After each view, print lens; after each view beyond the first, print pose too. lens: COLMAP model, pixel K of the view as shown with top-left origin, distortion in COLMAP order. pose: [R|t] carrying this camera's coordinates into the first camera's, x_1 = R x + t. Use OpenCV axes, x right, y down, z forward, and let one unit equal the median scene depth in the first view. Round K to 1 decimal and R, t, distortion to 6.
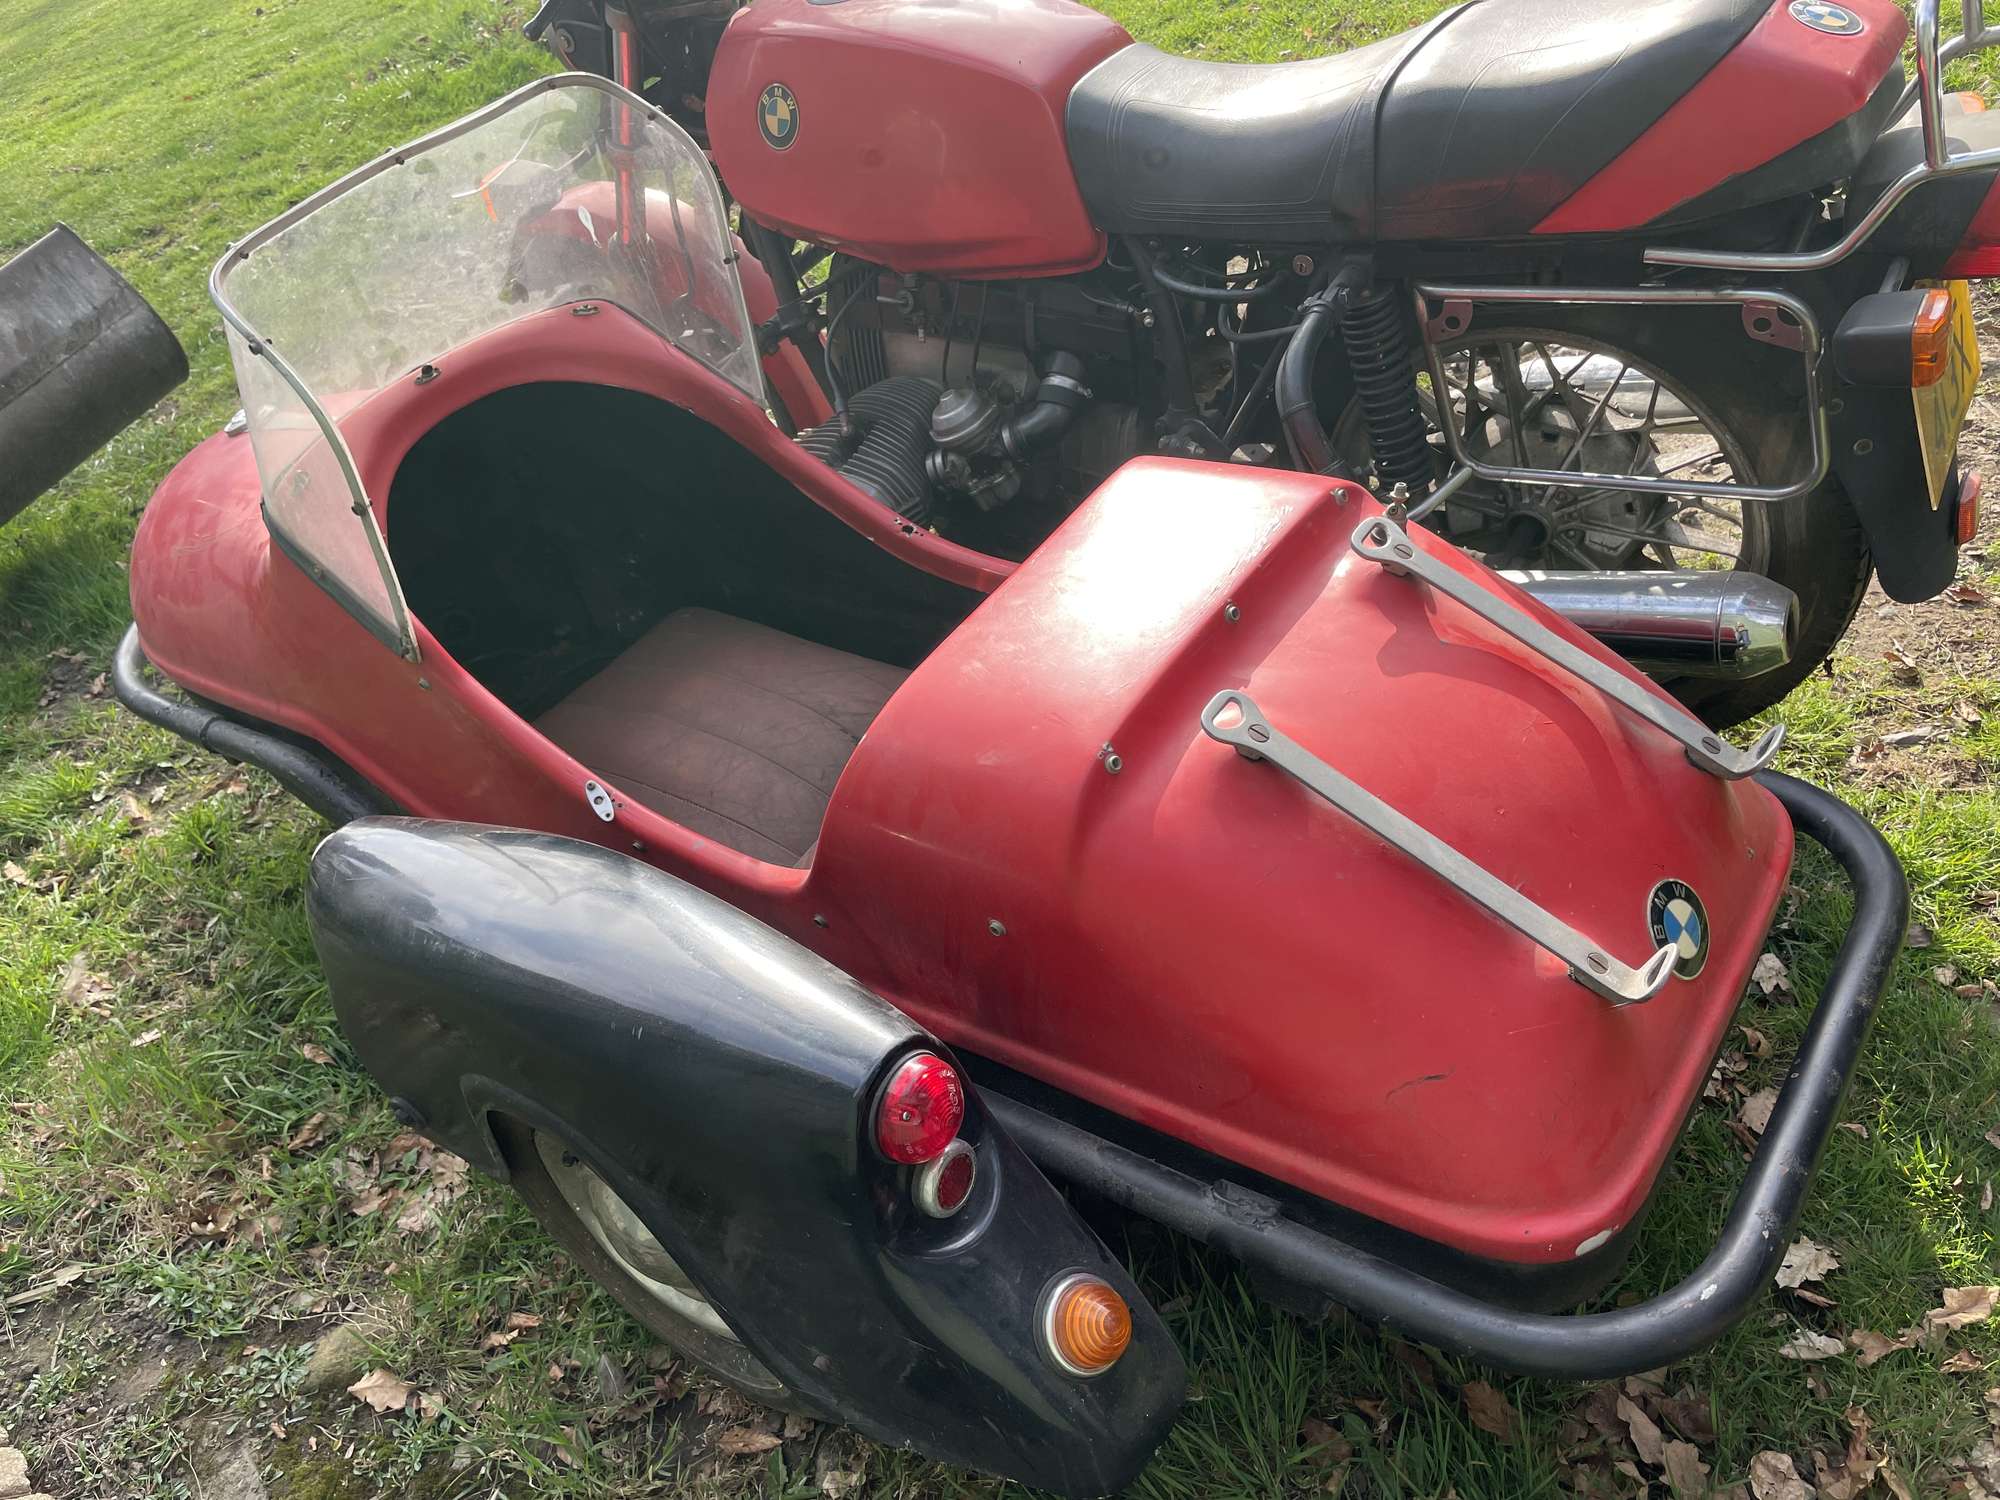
lens RADIAL K [[1534.2, 0, 1000.0], [0, 1534.2, 750.0], [0, 0, 1]] dist [0.100420, -0.157753]
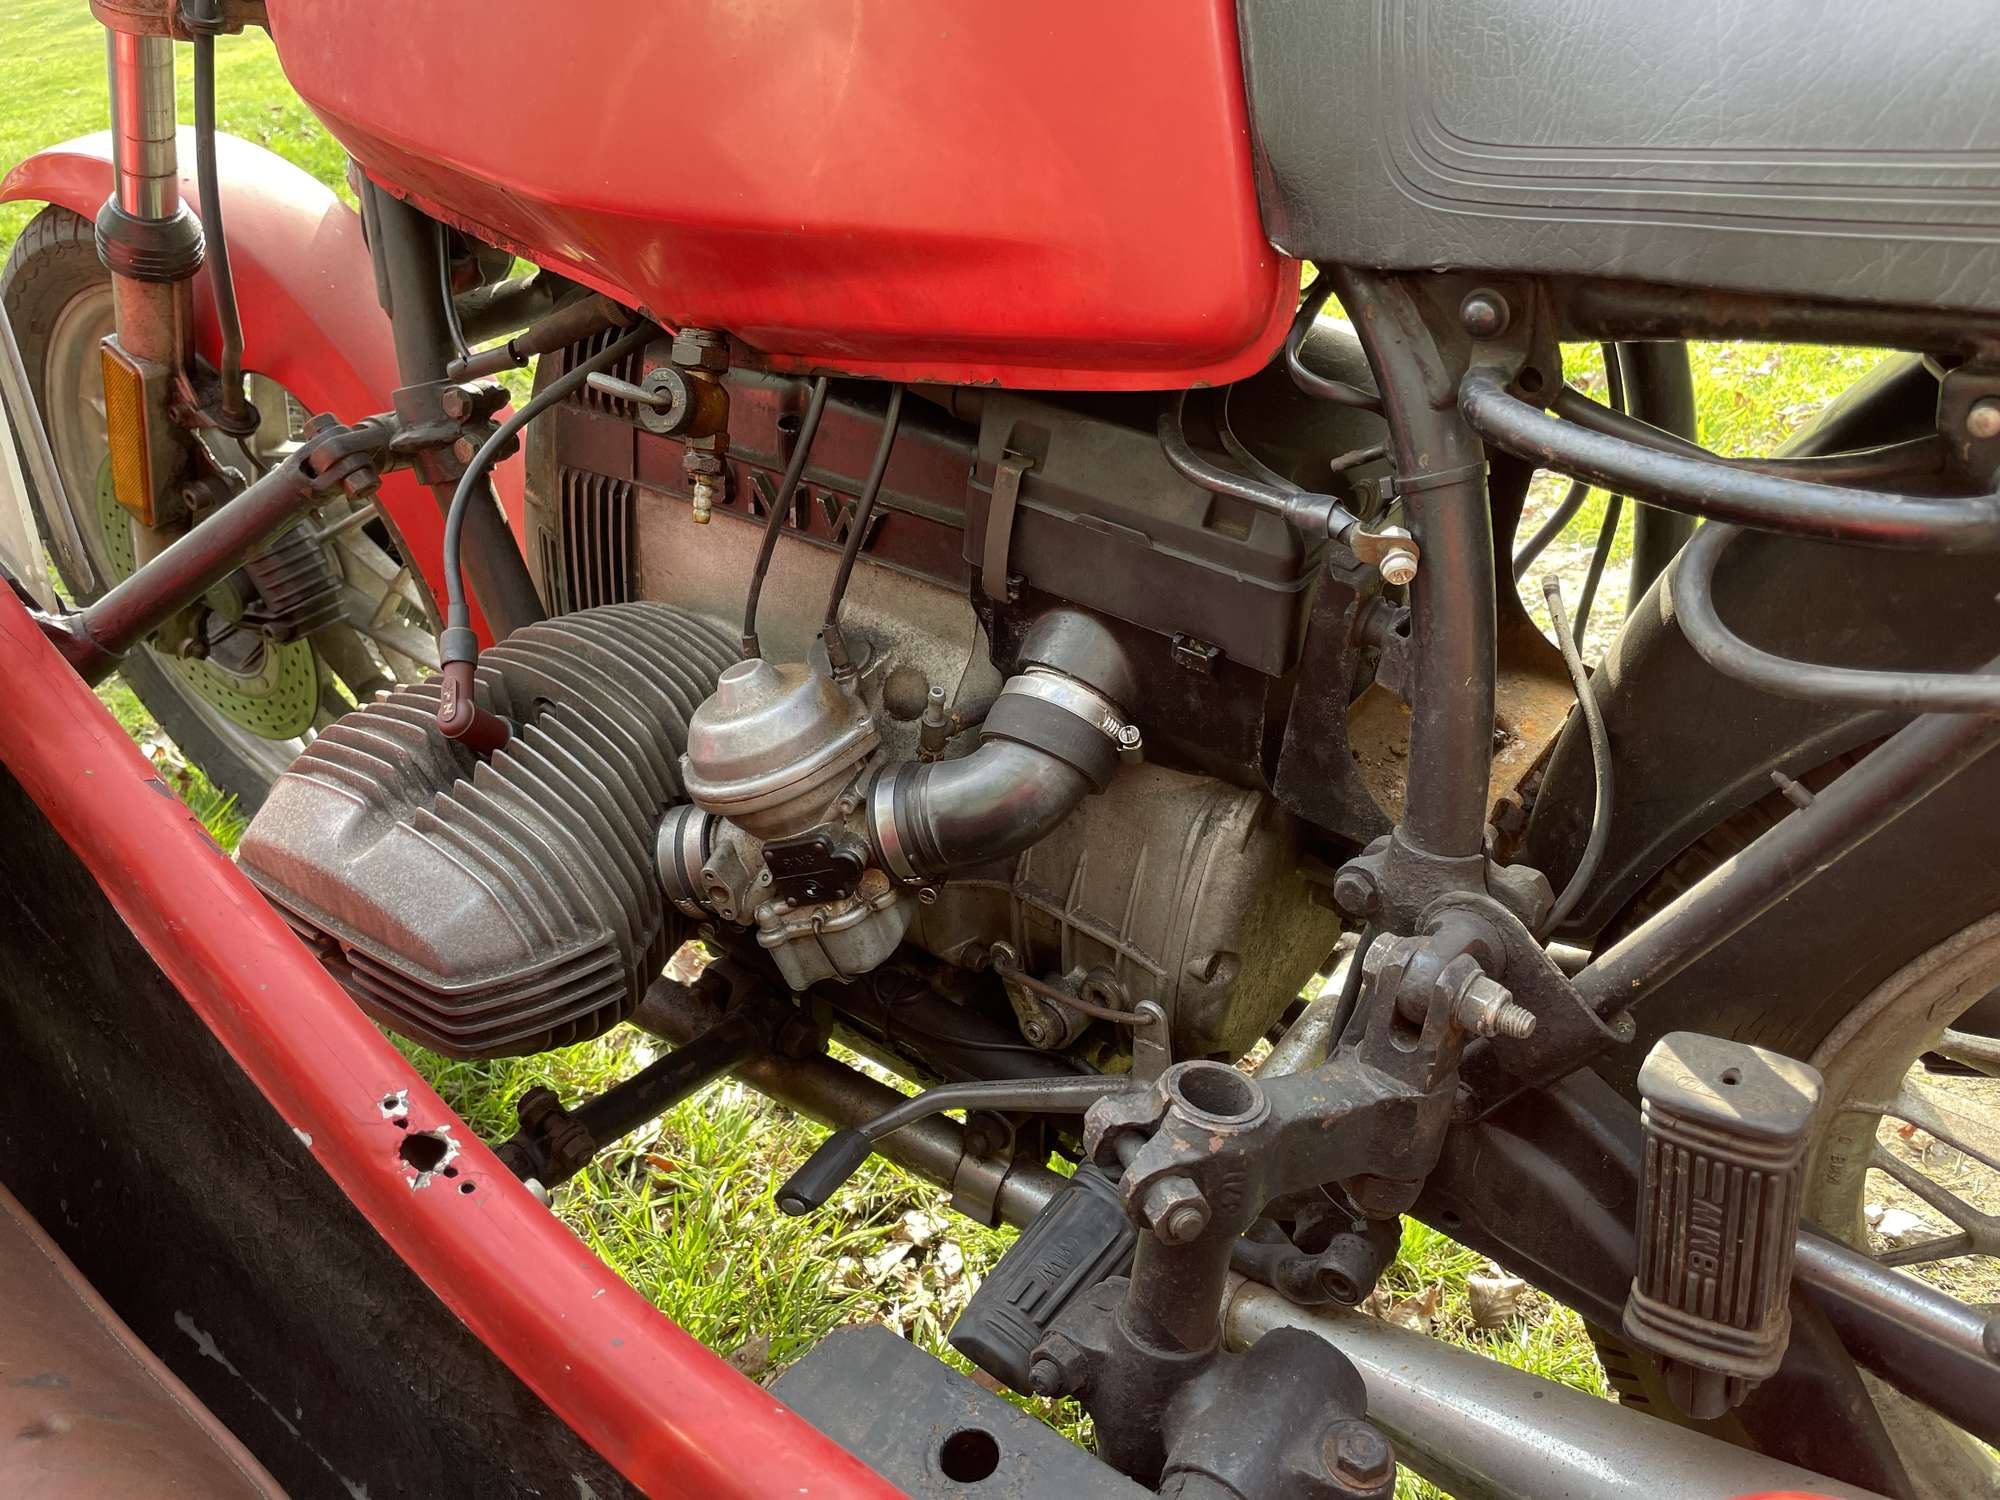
lens RADIAL K [[1534.2, 0, 1000.0], [0, 1534.2, 750.0], [0, 0, 1]] dist [0.100420, -0.157753]
pose [[0.982971, 0.174274, 0.058286, 0.007304], [-0.161883, 0.971324, -0.174138, -0.158746], [-0.086963, 0.161737, 0.982995, 0.640987]]
